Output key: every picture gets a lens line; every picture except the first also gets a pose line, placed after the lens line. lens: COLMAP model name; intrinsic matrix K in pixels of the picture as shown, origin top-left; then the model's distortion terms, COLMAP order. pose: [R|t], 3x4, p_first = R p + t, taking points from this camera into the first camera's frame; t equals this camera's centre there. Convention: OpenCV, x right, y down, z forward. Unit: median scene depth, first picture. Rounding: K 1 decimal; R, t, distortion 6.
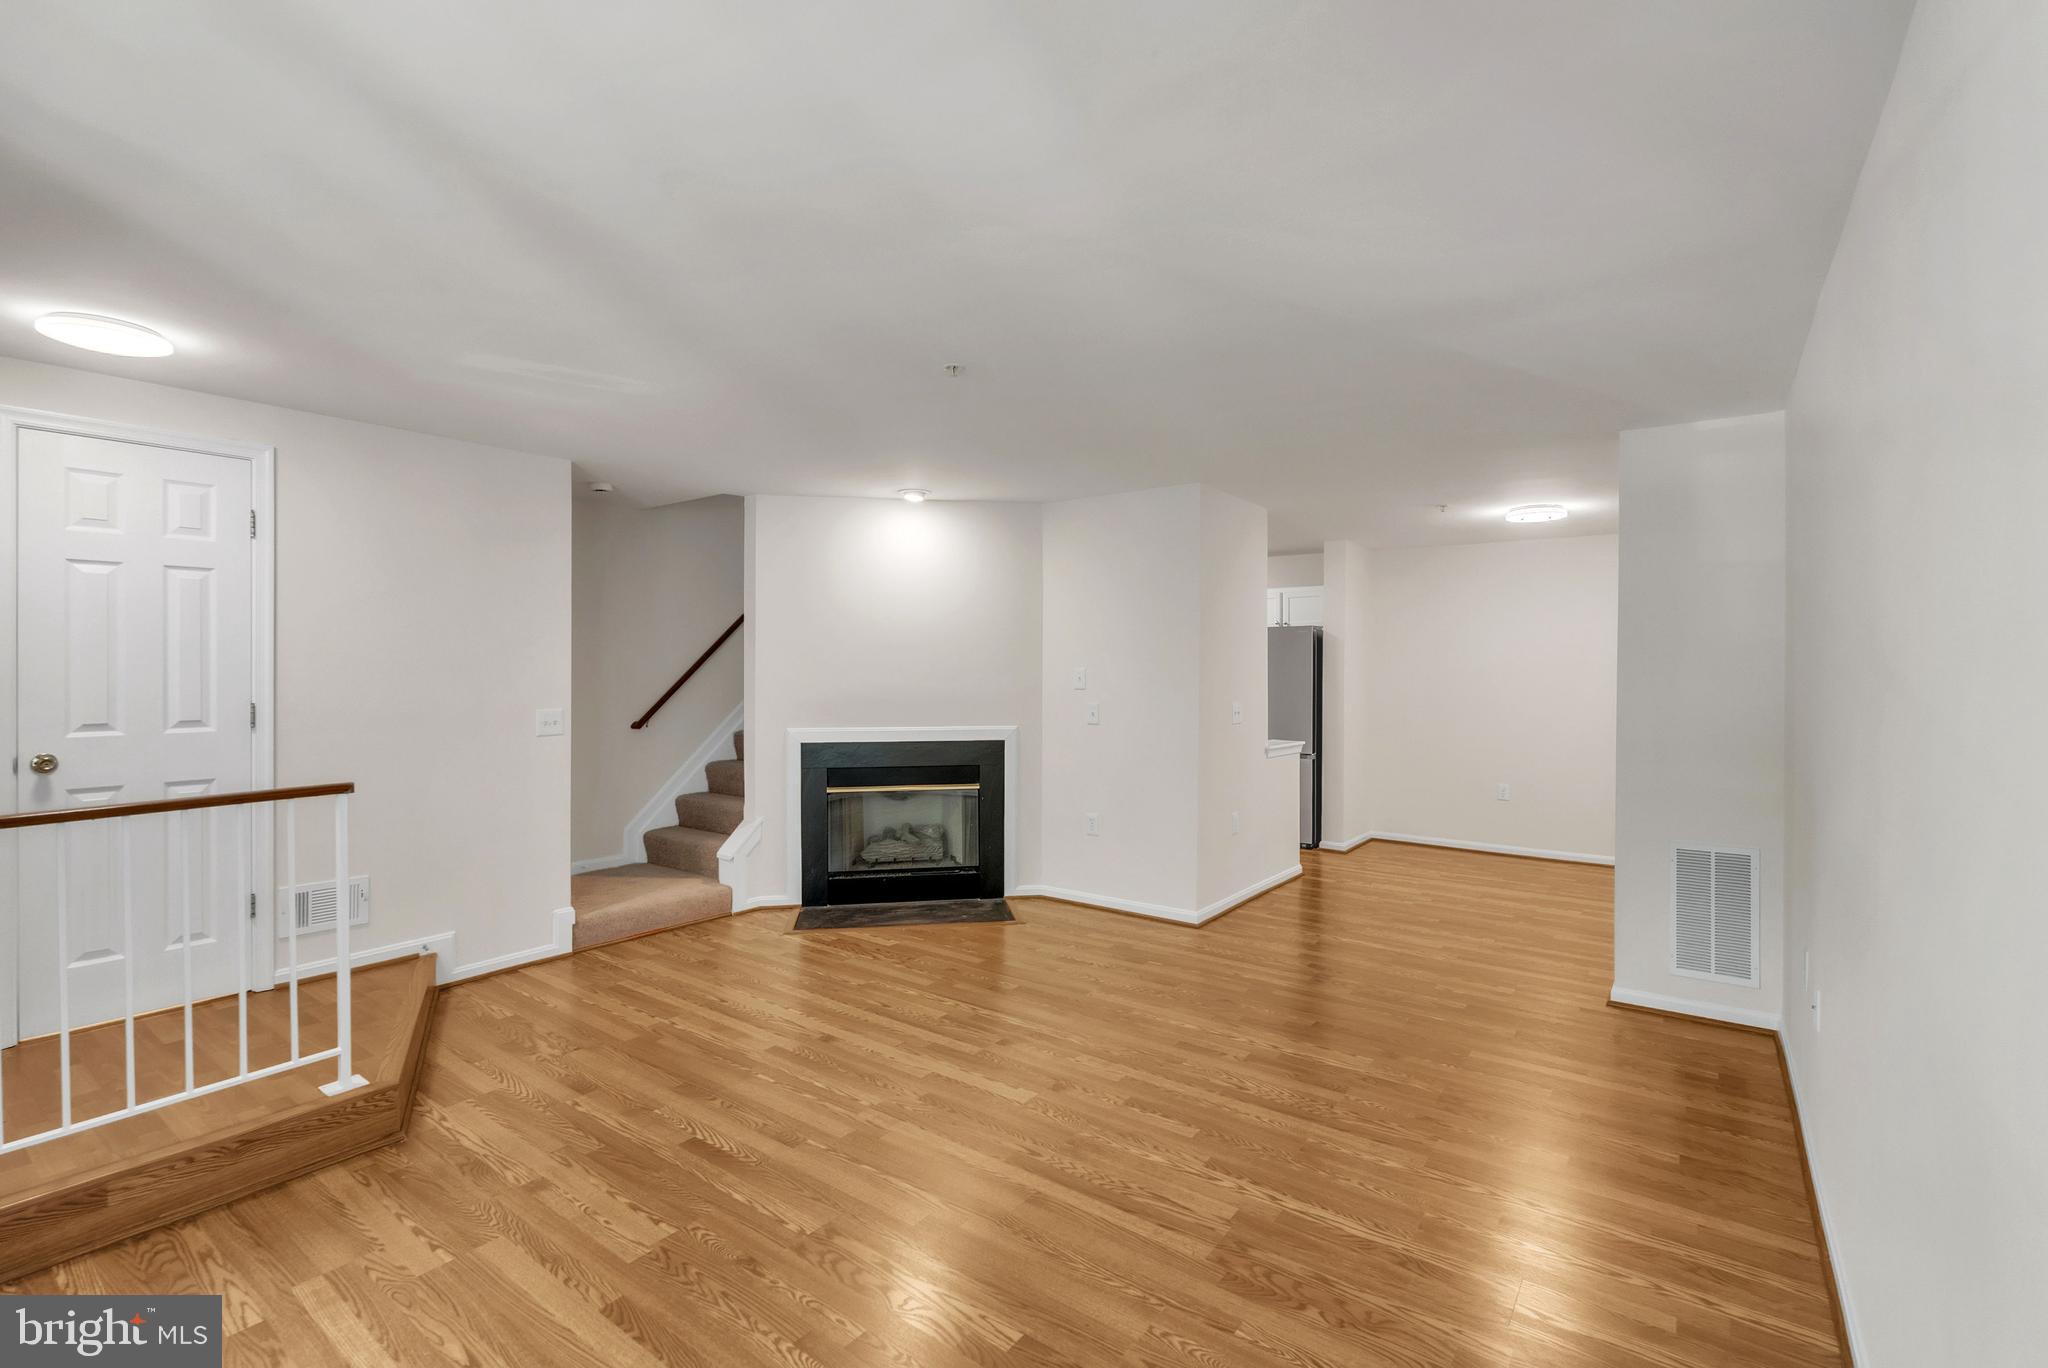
lens RADIAL K [[918.6, 0, 1020.9], [0, 918.6, 678.4], [0, 0, 1]] dist [0.001394, -0.000322]
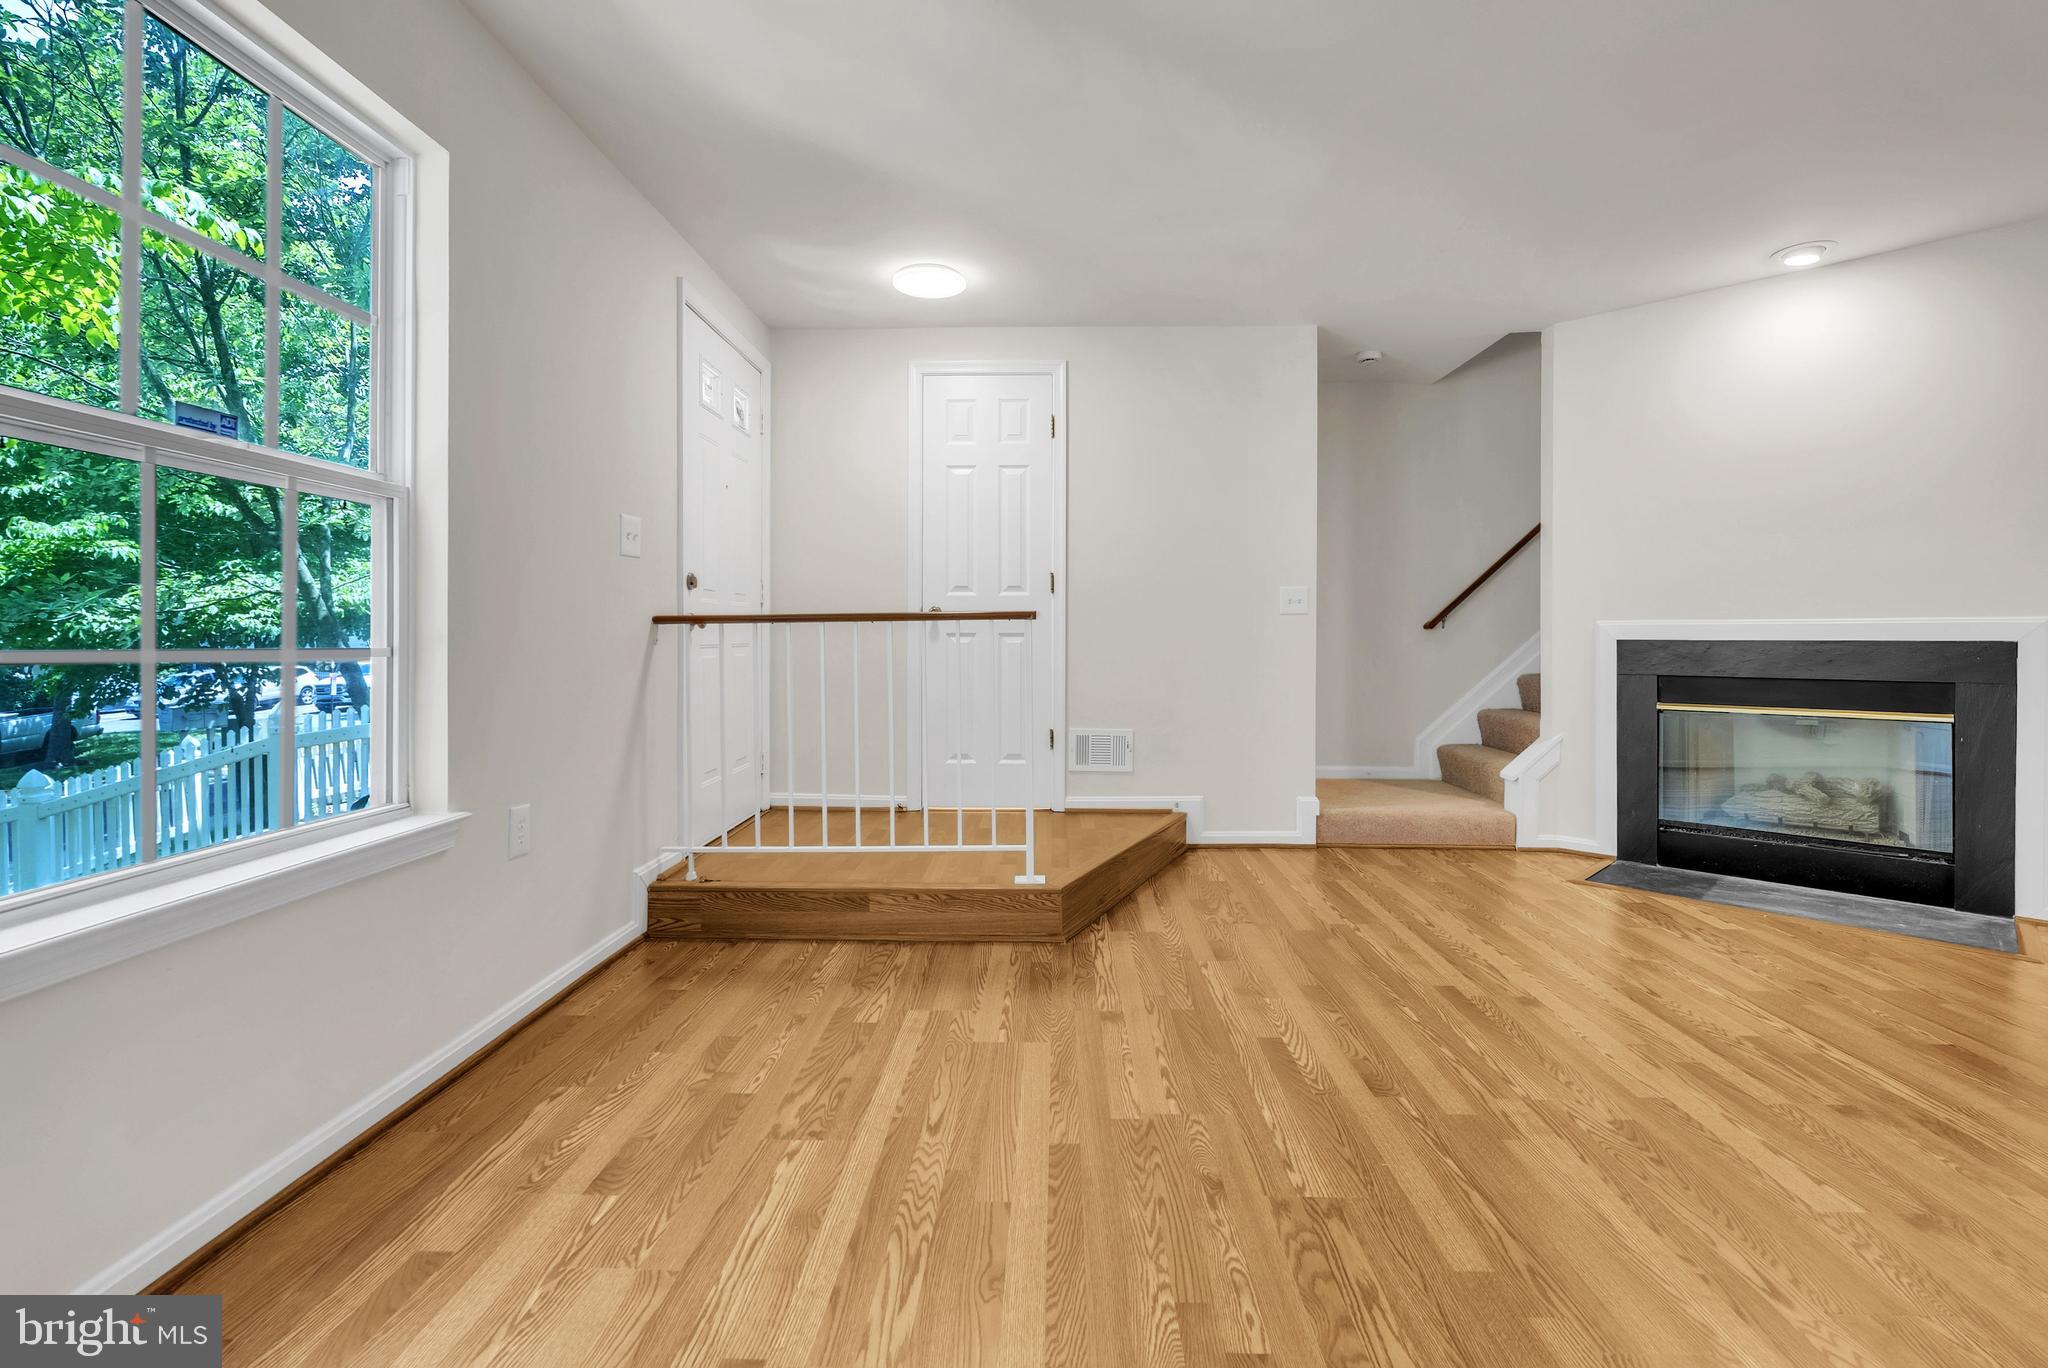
lens RADIAL K [[918.6, 0, 1038.7], [0, 918.6, 641.6], [0, 0, 1]] dist [0.001394, -0.000322]
pose [[0.579424, 0.004923, -0.815011, 0.117286], [-0.011653, 0.999930, -0.002245, 0.094059], [0.814943, 0.010799, 0.579440, 0.216893]]
